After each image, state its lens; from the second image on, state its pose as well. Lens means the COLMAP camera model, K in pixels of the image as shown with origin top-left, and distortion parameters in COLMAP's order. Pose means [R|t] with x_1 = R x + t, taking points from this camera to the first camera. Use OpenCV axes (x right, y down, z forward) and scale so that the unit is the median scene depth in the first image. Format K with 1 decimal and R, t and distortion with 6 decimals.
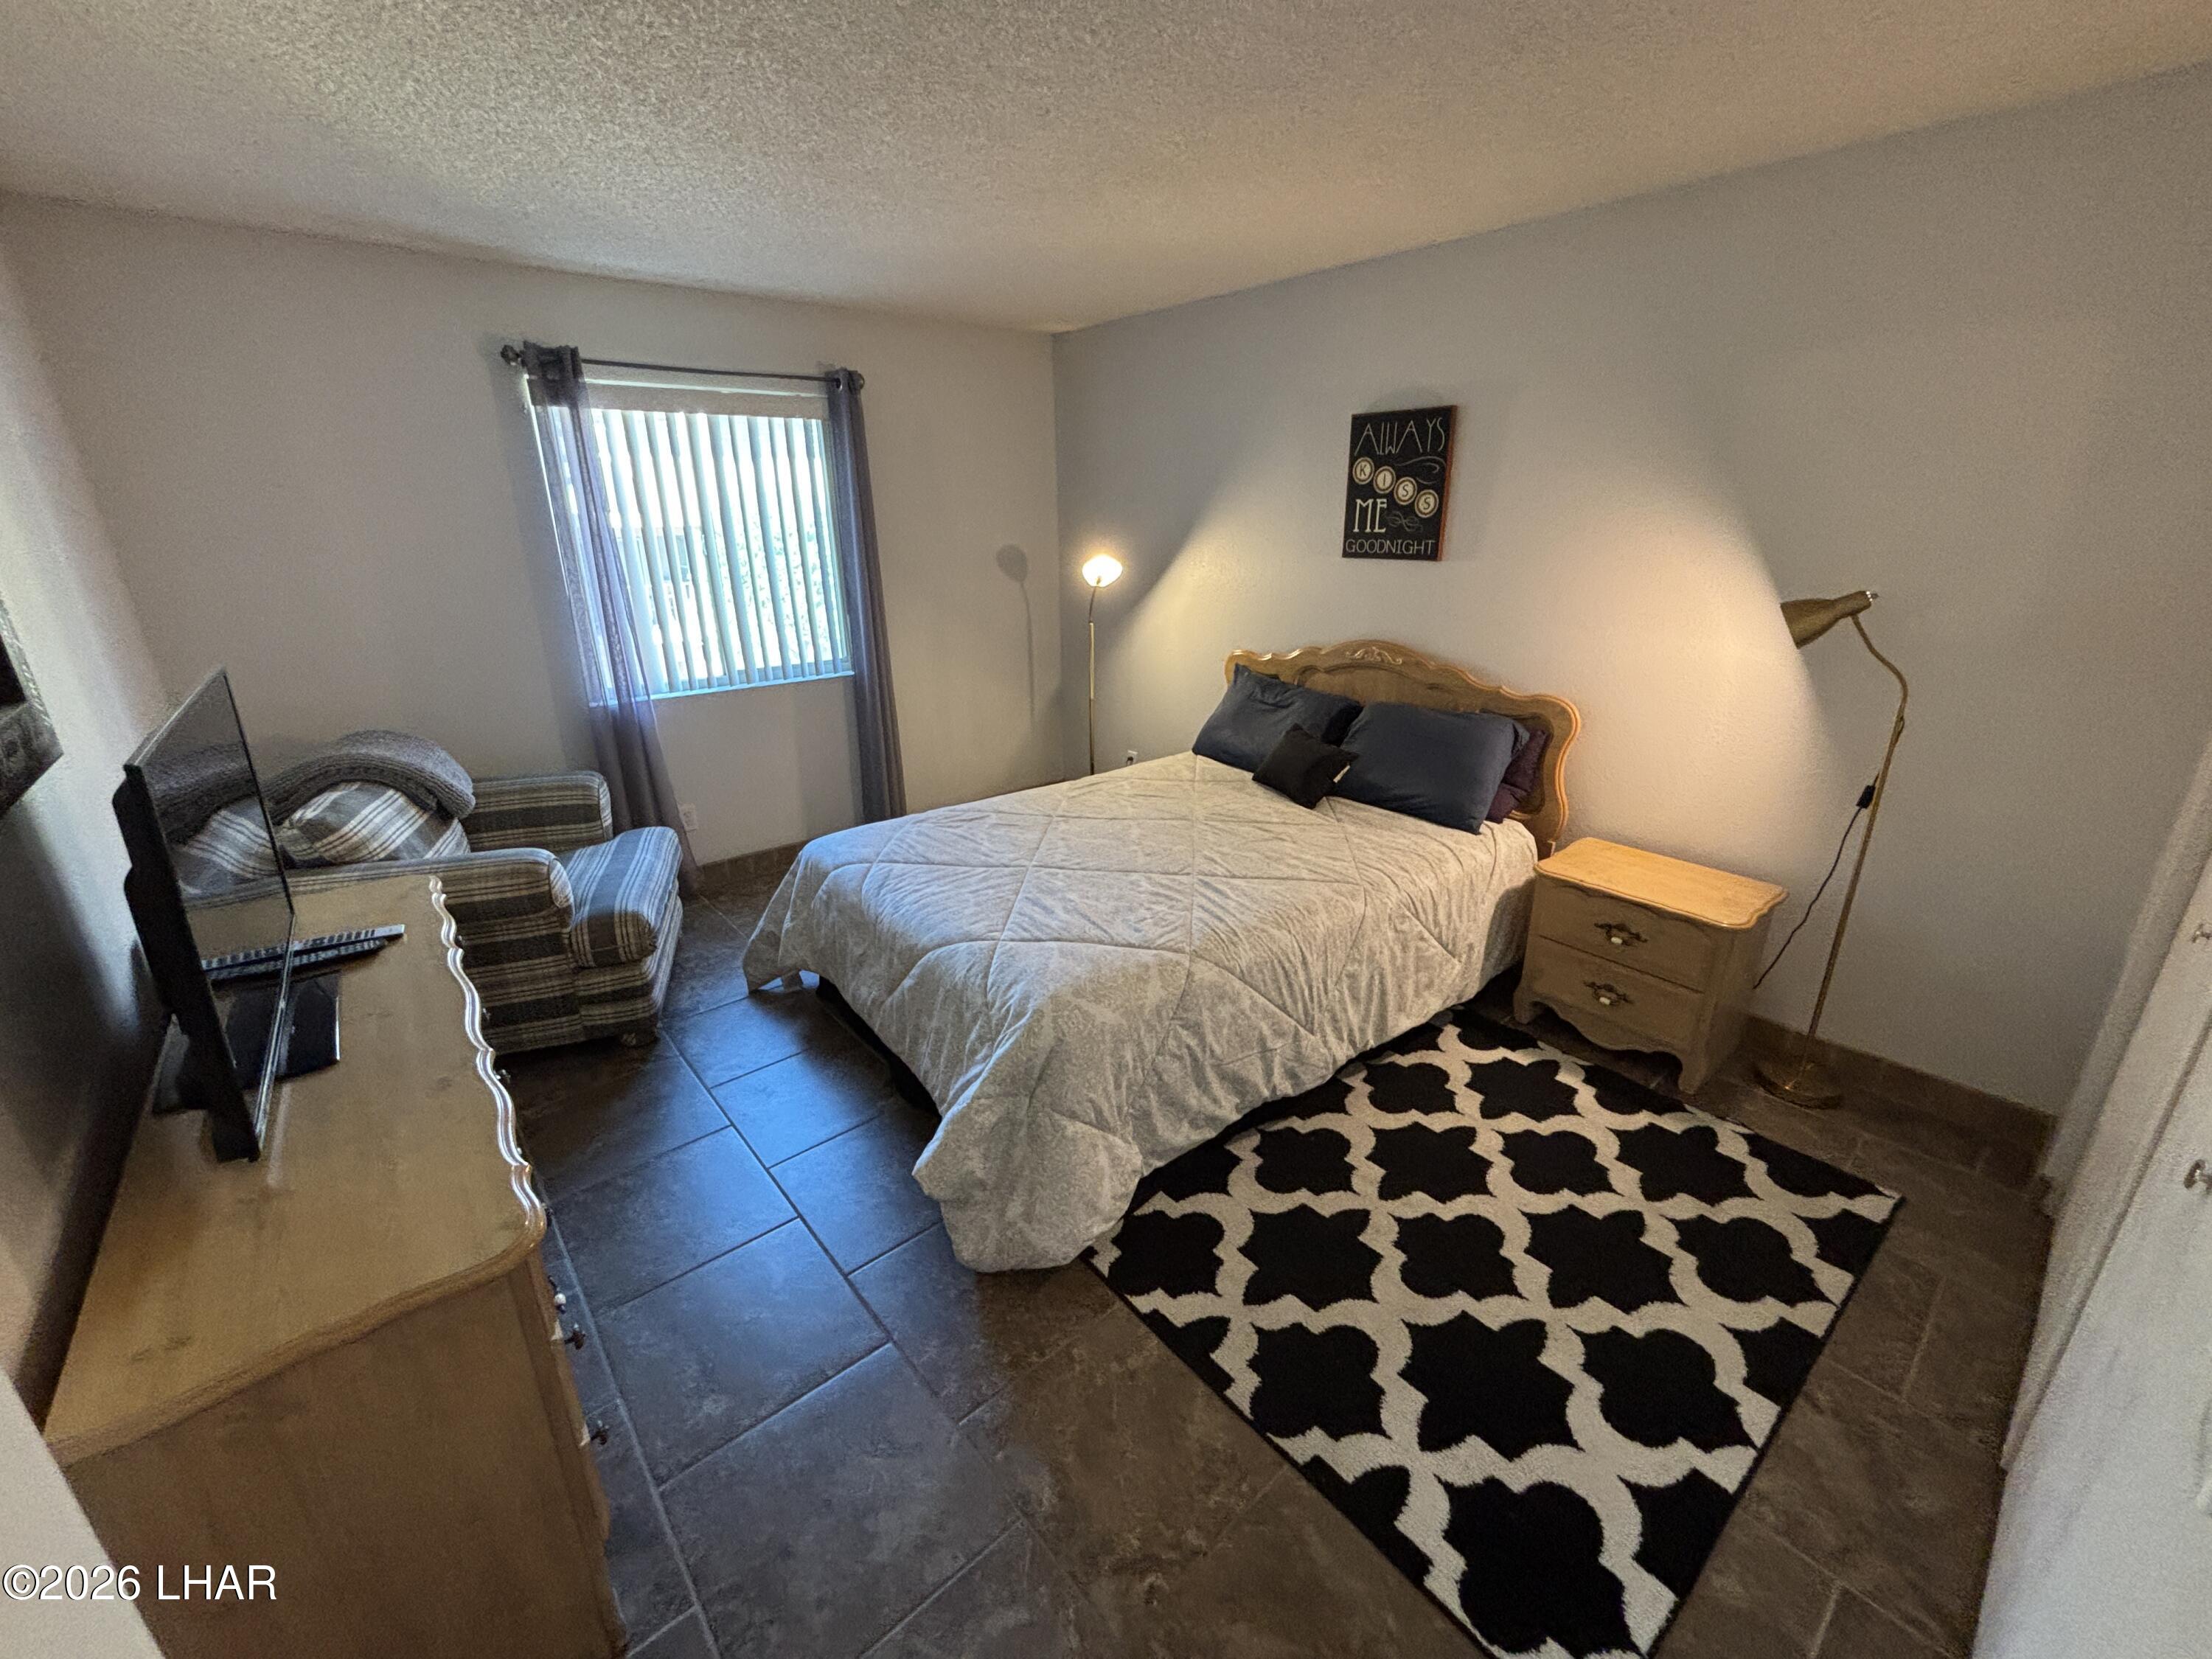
lens RADIAL K [[896.0, 0, 1106.1], [0, 896.0, 823.2], [0, 0, 1]] dist [0.000386, 0.000738]
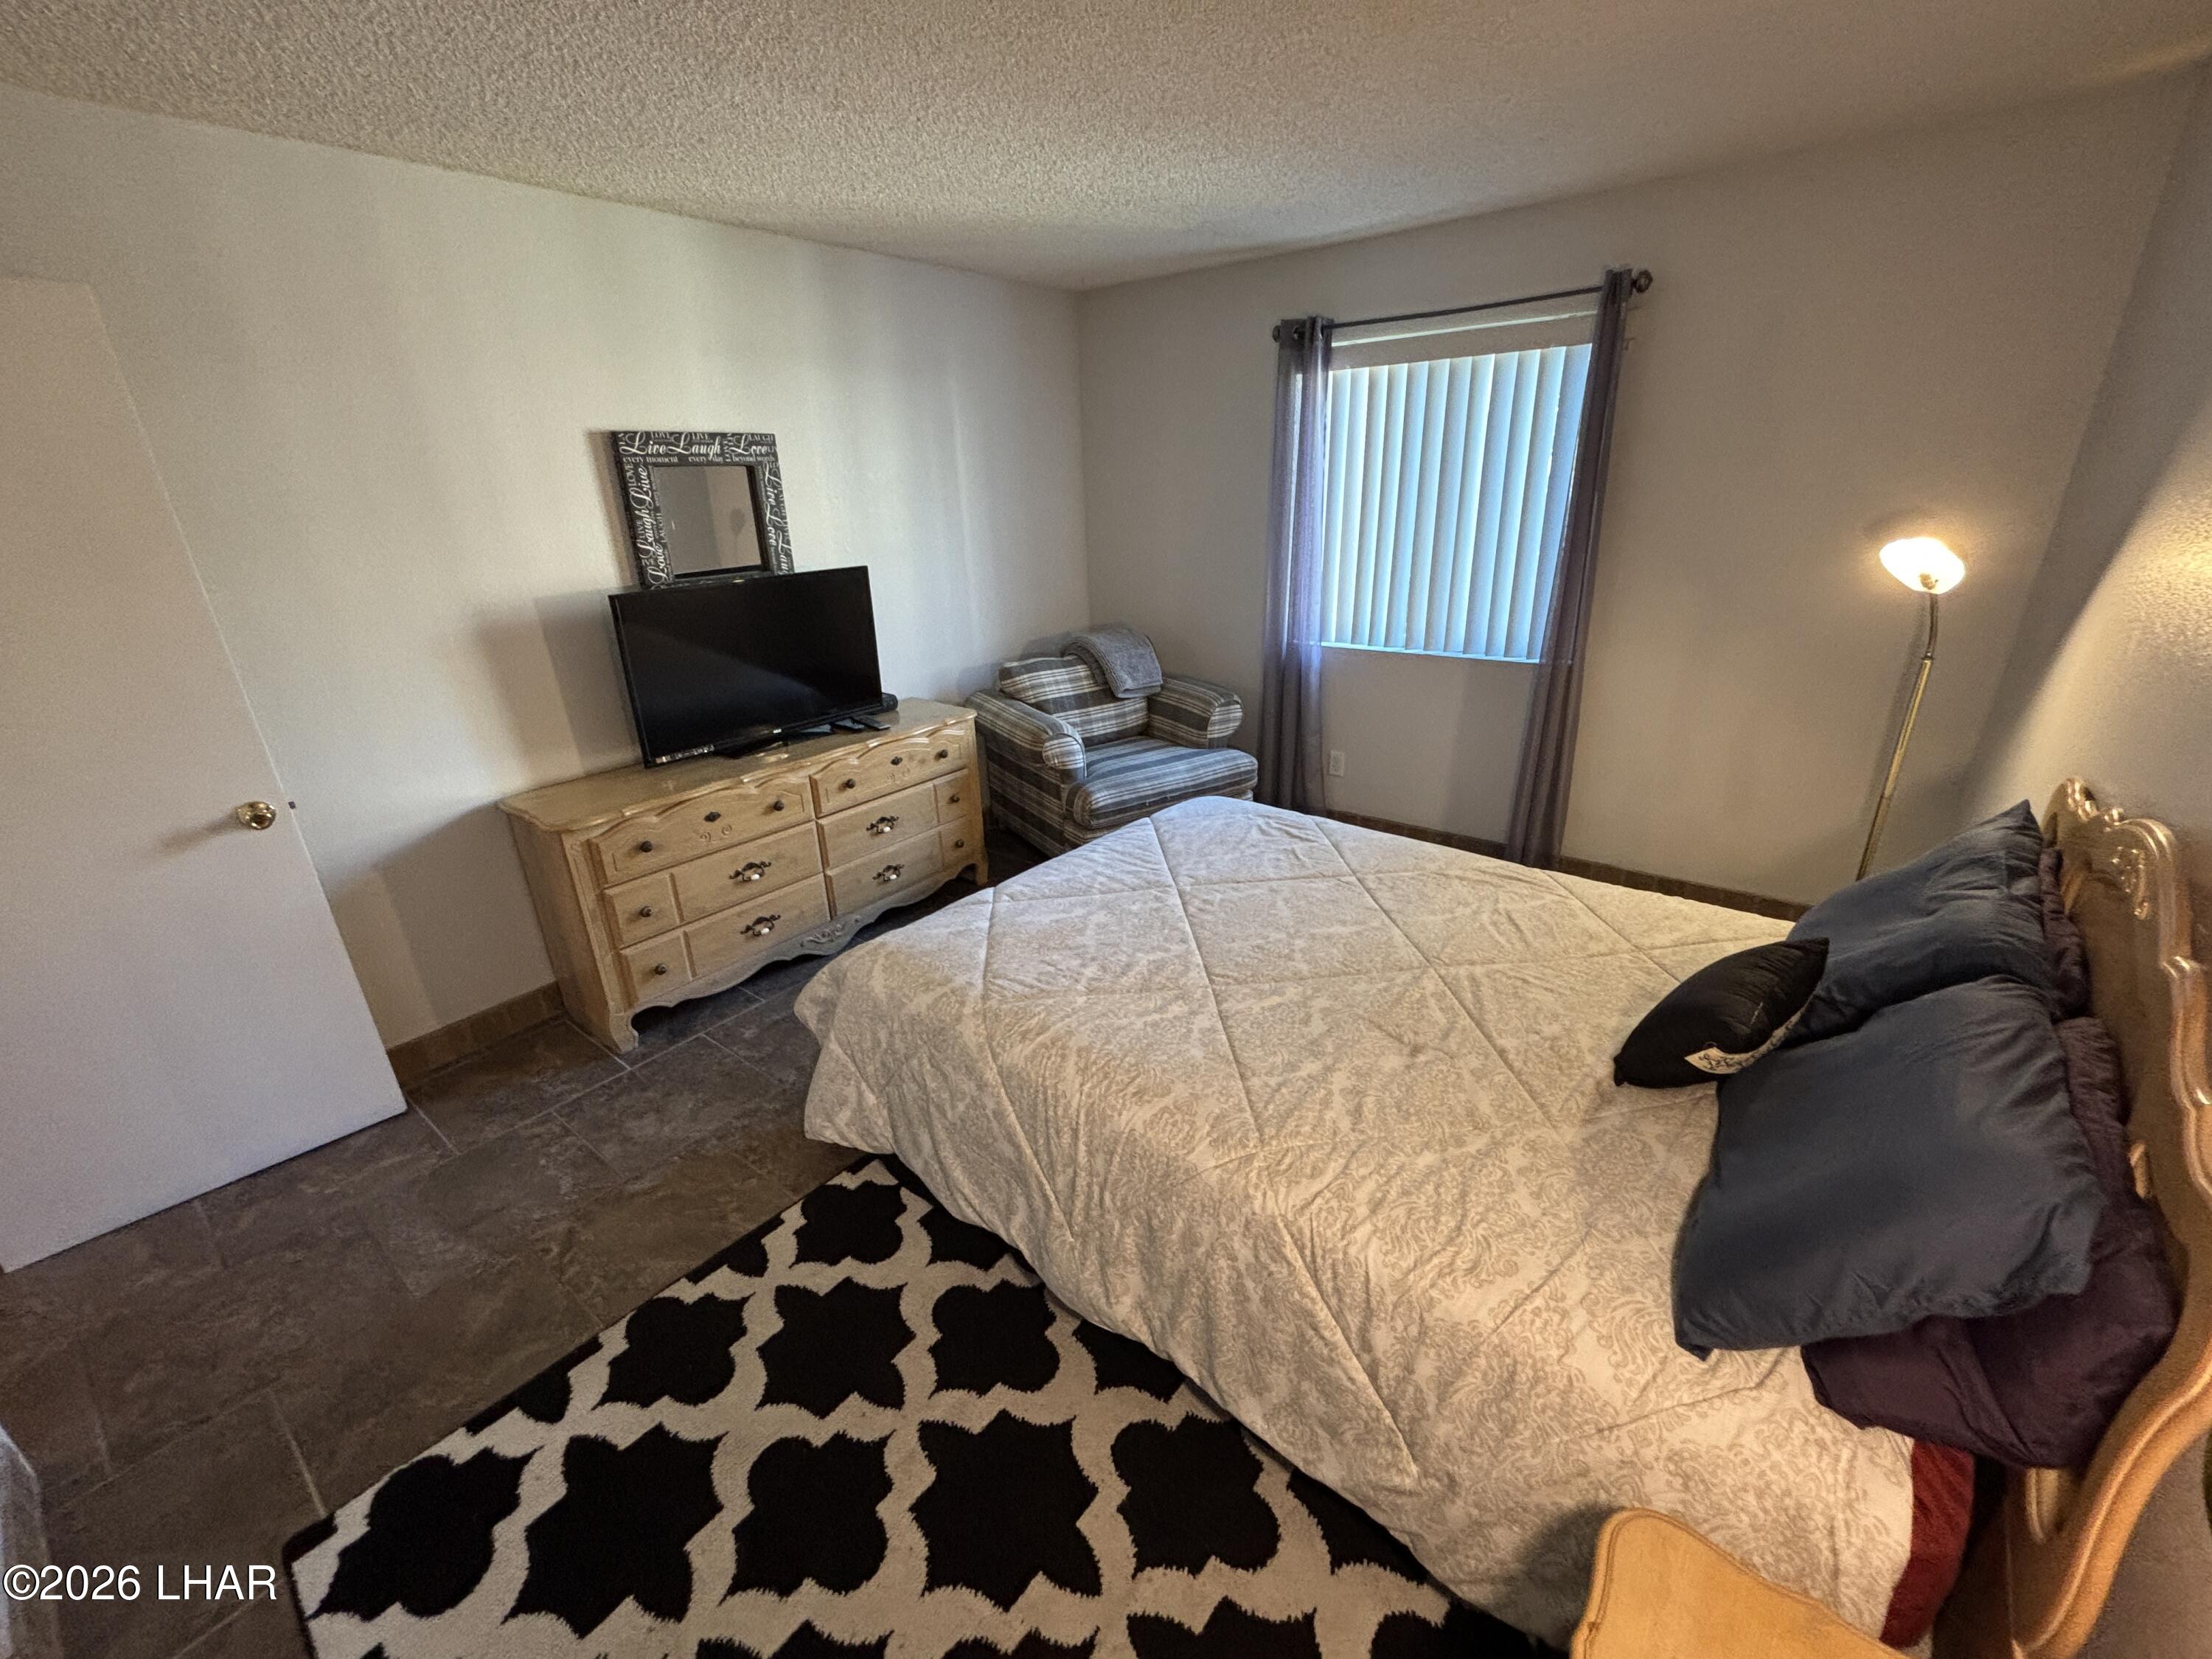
lens RADIAL K [[896.0, 0, 1108.2], [0, 896.0, 834.2], [0, 0, 1]] dist [0.000386, 0.000738]
pose [[0.194443, 0.363410, -0.911112, 0.957975], [-0.296622, 0.907138, 0.298522, -0.337569], [0.934990, 0.212211, 0.284182, 0.947555]]
